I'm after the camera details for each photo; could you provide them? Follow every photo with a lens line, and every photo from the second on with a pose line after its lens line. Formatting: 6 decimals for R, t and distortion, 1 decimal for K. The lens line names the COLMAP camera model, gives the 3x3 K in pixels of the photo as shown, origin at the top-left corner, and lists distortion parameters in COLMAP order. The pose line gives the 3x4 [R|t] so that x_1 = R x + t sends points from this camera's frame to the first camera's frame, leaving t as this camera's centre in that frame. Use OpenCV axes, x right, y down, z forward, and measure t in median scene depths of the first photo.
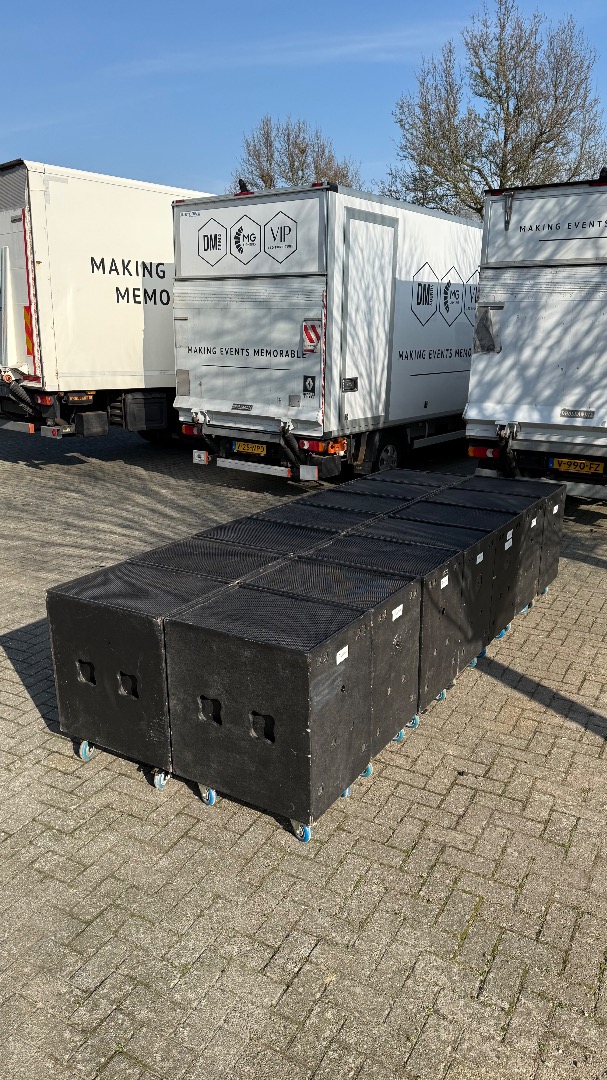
lens RADIAL K [[756.3, 0, 218.4], [0, 756.3, 584.5], [0, 0, 1]] dist [0.000124, -0.005083]
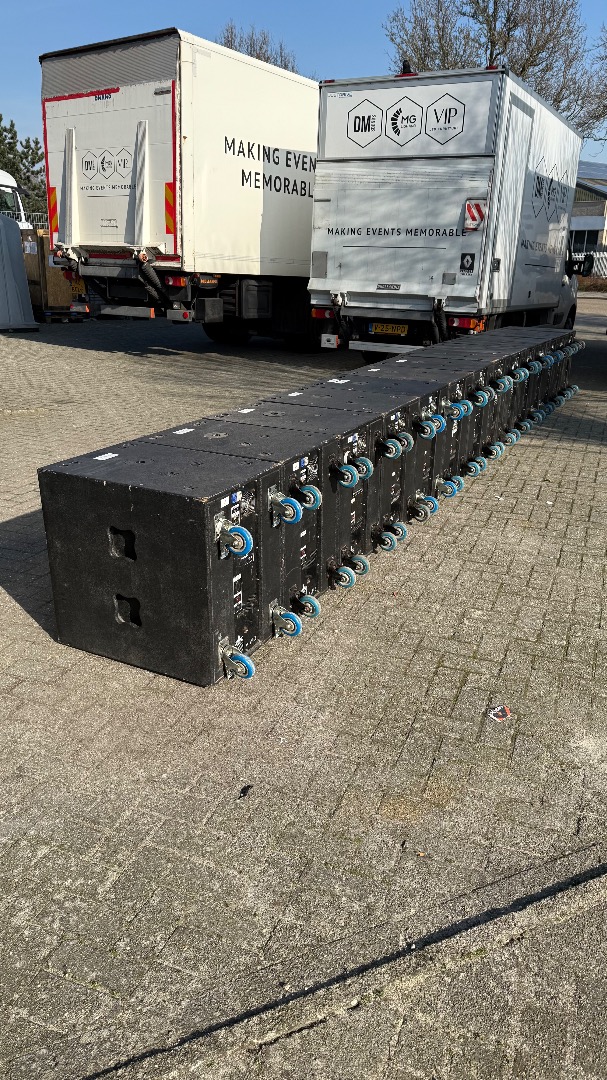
lens RADIAL K [[756.3, 0, 310.2], [0, 756.3, 539.5], [0, 0, 1]] dist [0.000124, -0.005083]
pose [[0.987845, -0.034334, 0.151605, -0.245535], [0.028288, 0.998723, 0.041863, 0.066795], [-0.152848, -0.037066, 0.987554, -0.028903]]
